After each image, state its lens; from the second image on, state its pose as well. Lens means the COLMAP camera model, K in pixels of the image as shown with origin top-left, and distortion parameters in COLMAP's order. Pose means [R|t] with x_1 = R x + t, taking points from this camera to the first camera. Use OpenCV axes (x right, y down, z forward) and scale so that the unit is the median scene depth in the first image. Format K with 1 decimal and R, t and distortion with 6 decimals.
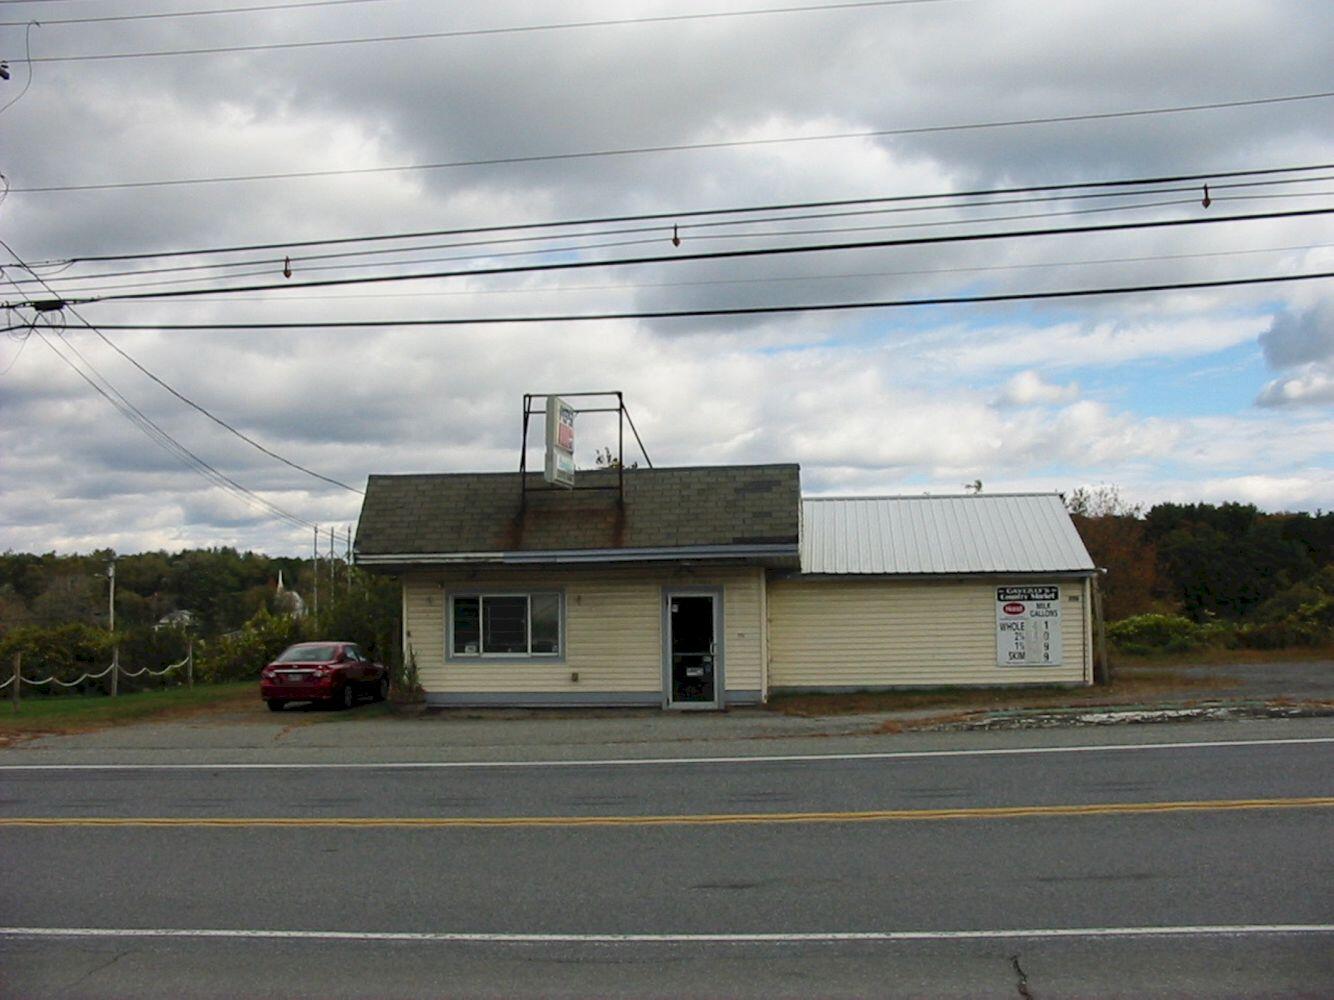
lens RADIAL K [[1403.9, 0, 667.0], [0, 1403.9, 500.0], [0, 0, 1]] dist [-0.191776, 0.259377]
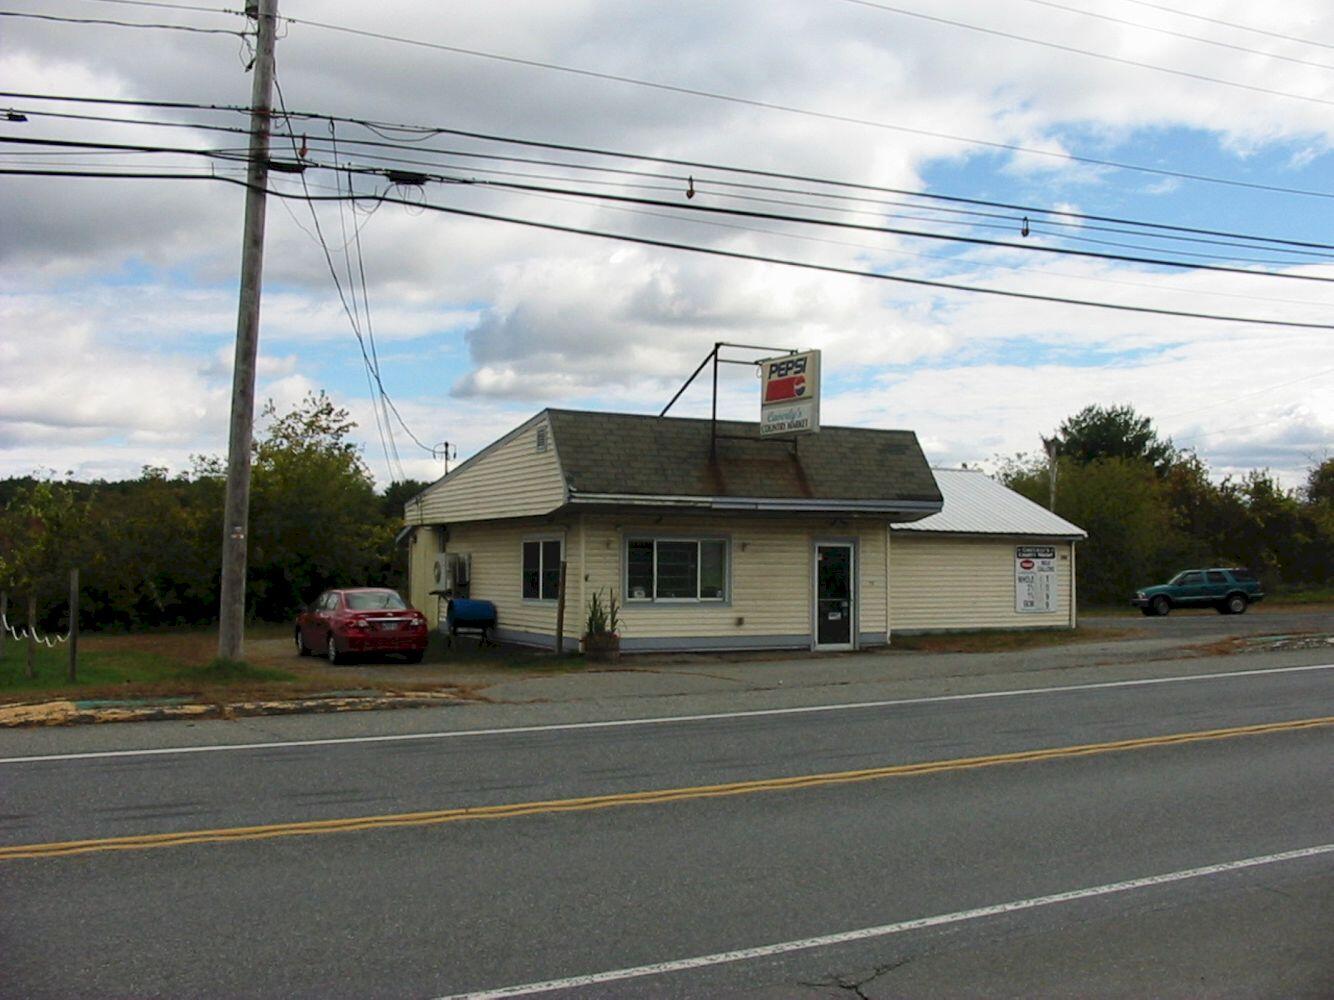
lens RADIAL K [[1403.9, 0, 667.0], [0, 1403.9, 500.0], [0, 0, 1]] dist [-0.191776, 0.259377]
pose [[0.833524, 0.047081, 0.550473, -0.683036], [-0.057877, 0.998321, 0.002253, 0.038161], [-0.549443, -0.033737, 0.834850, 0.171891]]
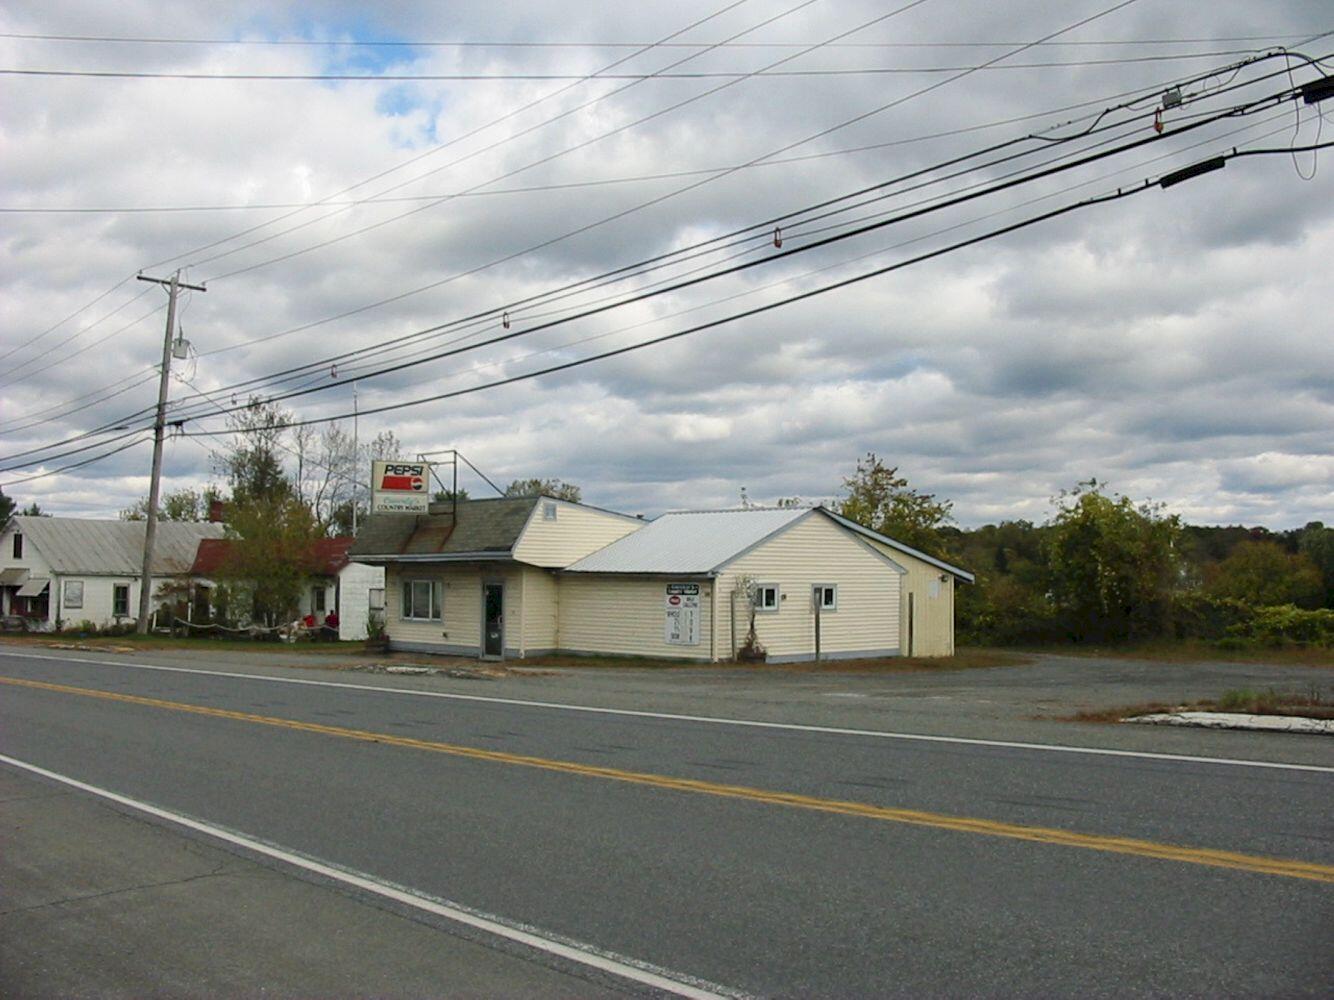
lens RADIAL K [[1428.9, 0, 682.1], [0, 1428.9, 529.1], [0, 0, 1]] dist [-0.276244, 0.287602]
pose [[0.782126, -0.002271, -0.623116, 1.117249], [0.029374, 0.999016, 0.033229, -0.035100], [0.622427, -0.044293, 0.781423, -0.056622]]
